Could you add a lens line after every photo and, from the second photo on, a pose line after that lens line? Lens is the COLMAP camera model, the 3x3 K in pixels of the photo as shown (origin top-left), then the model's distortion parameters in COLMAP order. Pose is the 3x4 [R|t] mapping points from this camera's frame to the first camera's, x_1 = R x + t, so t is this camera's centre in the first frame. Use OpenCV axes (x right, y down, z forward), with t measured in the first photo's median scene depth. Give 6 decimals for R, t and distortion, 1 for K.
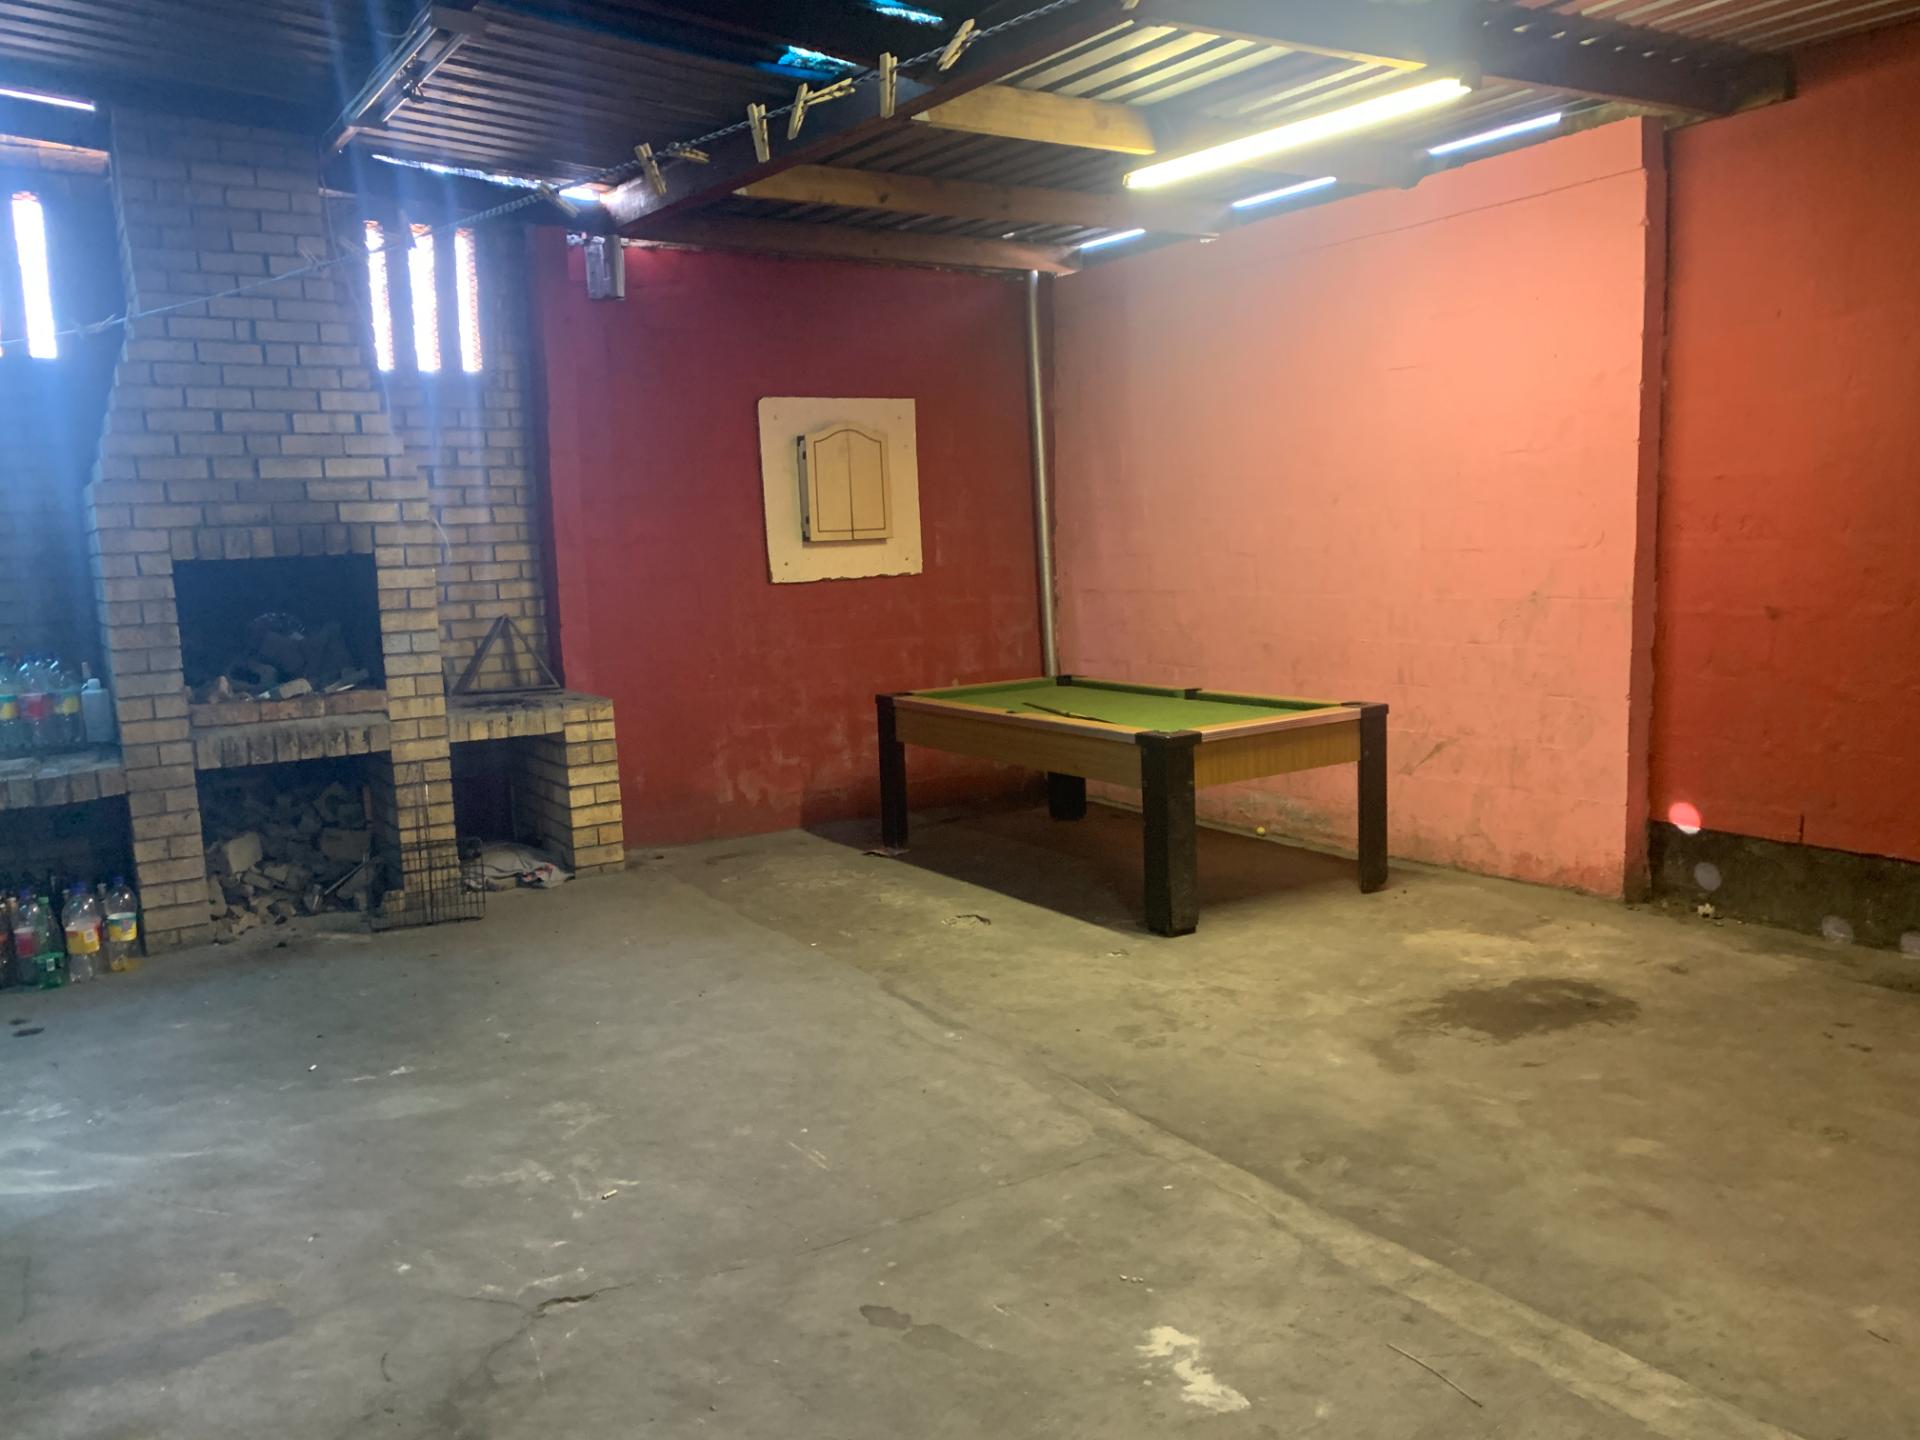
lens RADIAL K [[1461.5, 0, 942.6], [0, 1461.5, 728.0], [0, 0, 1]] dist [0.068342, -0.085666]
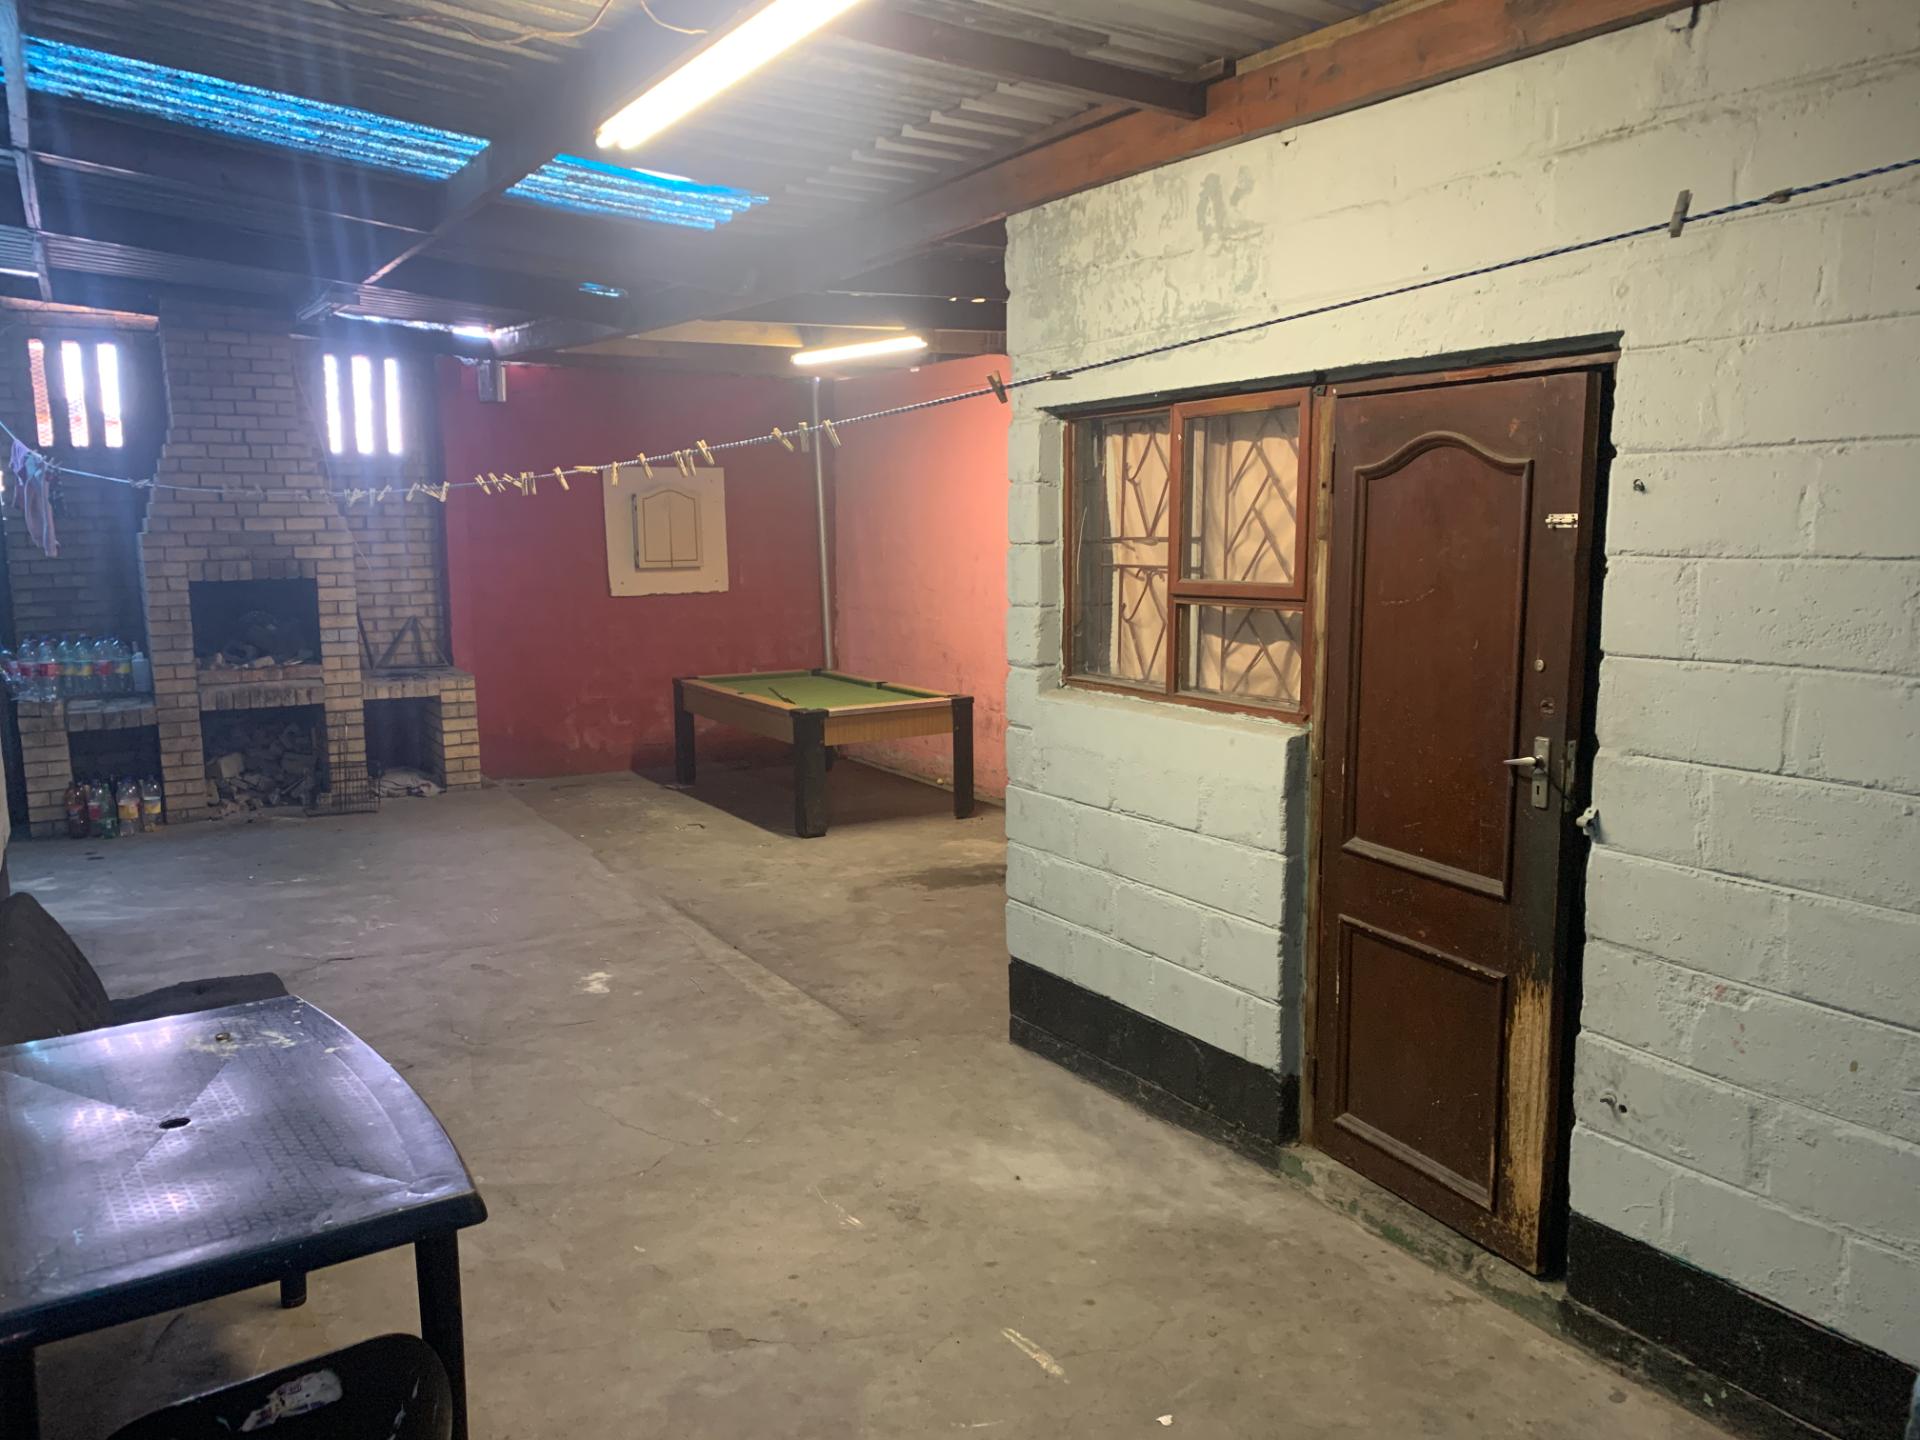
lens RADIAL K [[1461.5, 0, 937.6], [0, 1461.5, 724.9], [0, 0, 1]] dist [0.068342, -0.085666]
pose [[0.998813, 0.034759, -0.034128, 0.362013], [-0.034285, 0.999309, 0.014388, -0.007598], [0.034605, -0.013201, 0.999314, -0.597213]]
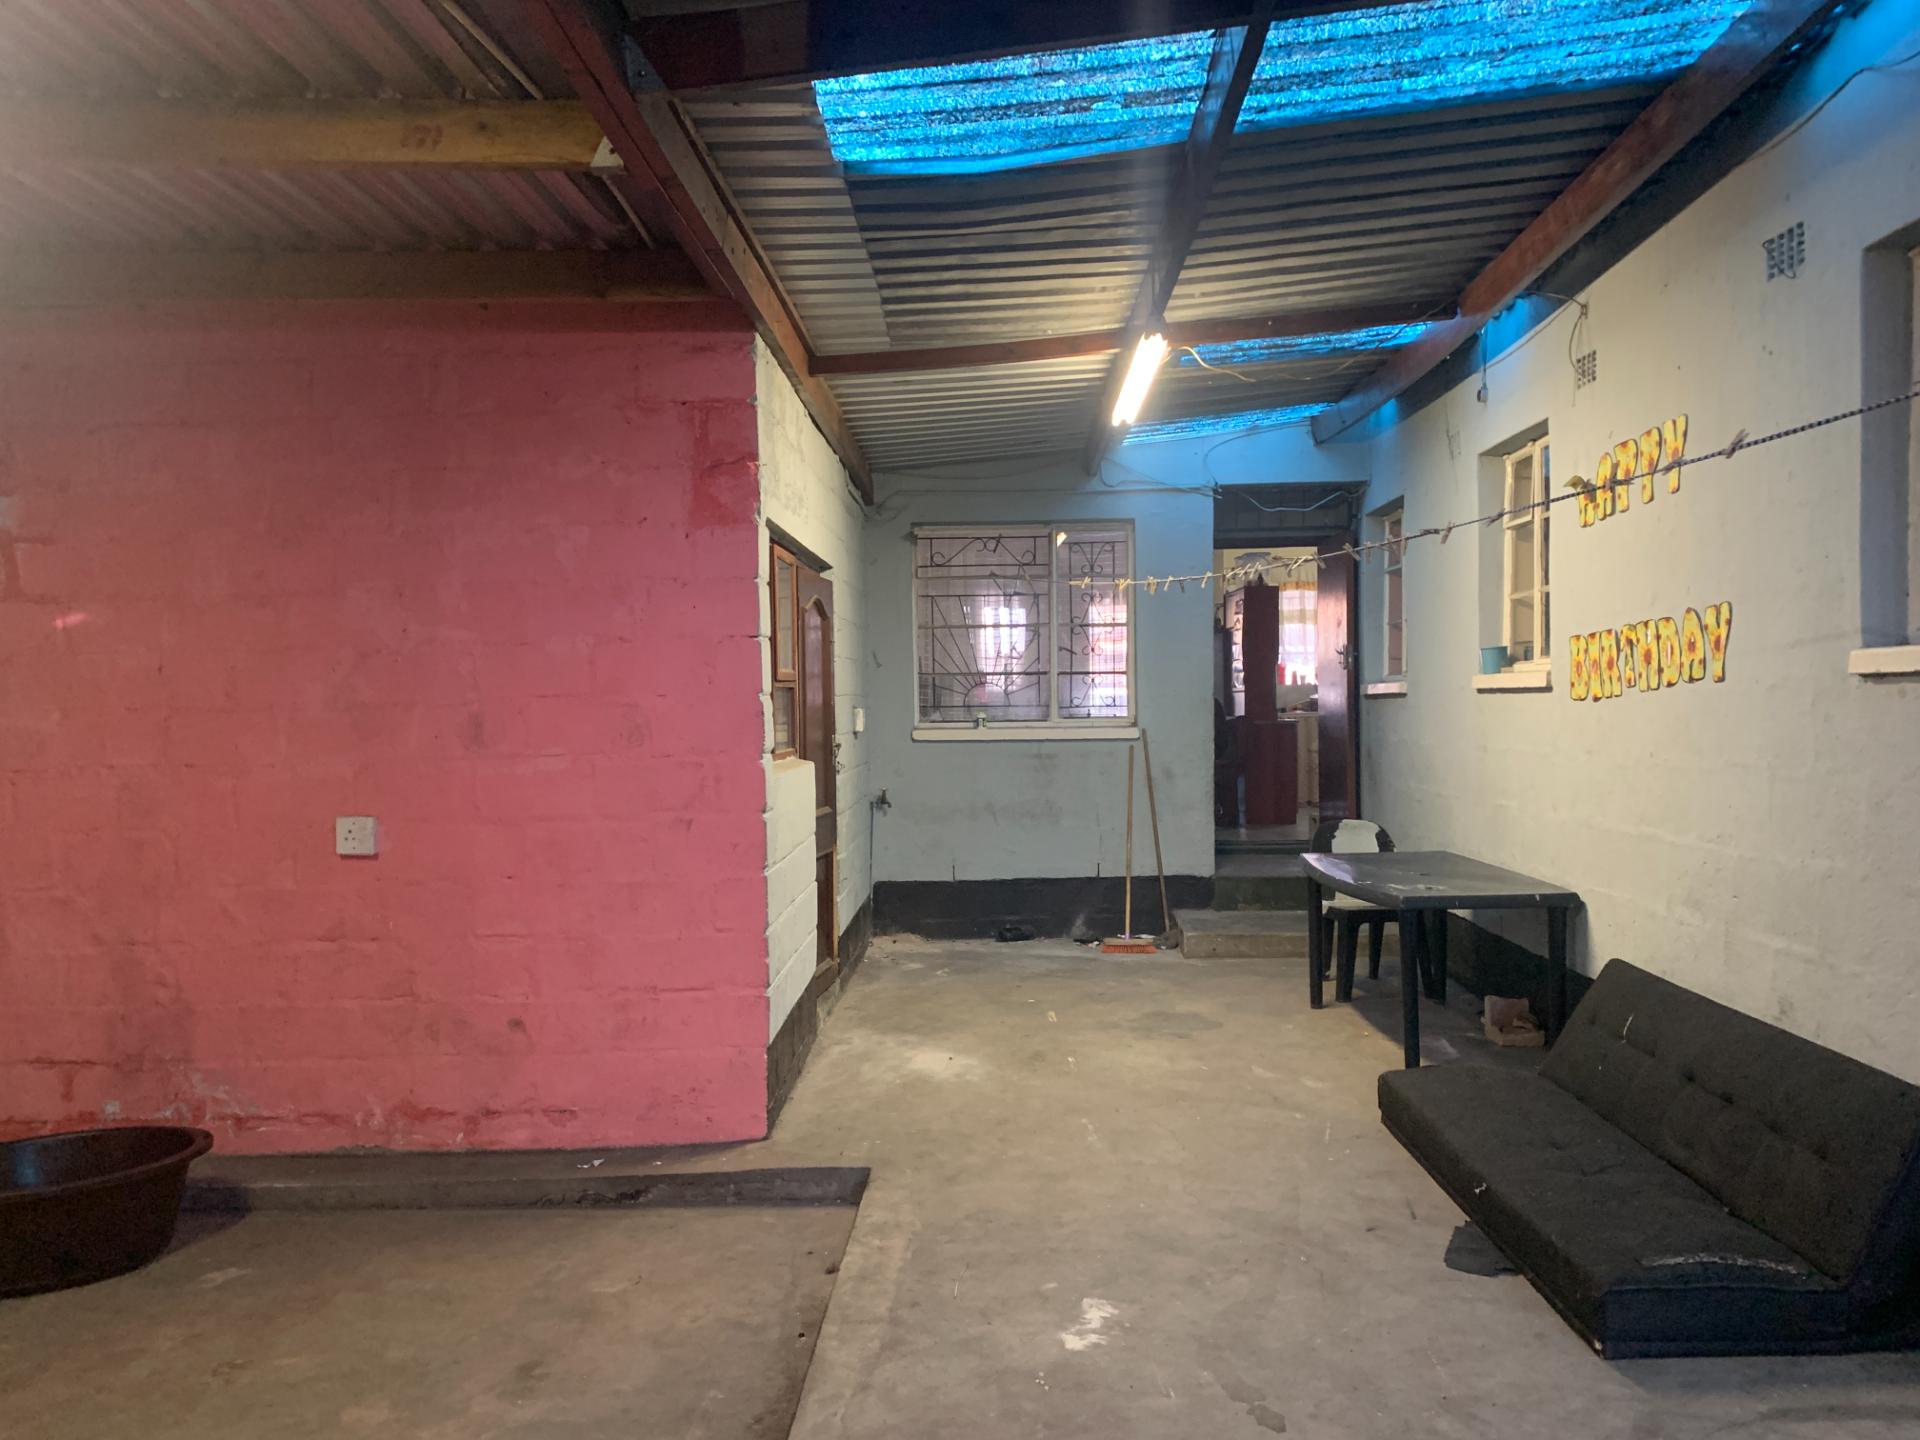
lens RADIAL K [[1461.5, 0, 960.4], [0, 1461.5, 720.7], [0, 0, 1]] dist [0.068342, -0.085666]
pose [[-0.828009, 0.040879, 0.559222, -0.253638], [0.115877, 0.988285, 0.099329, -0.133047], [-0.548610, 0.147046, -0.823046, 1.016028]]
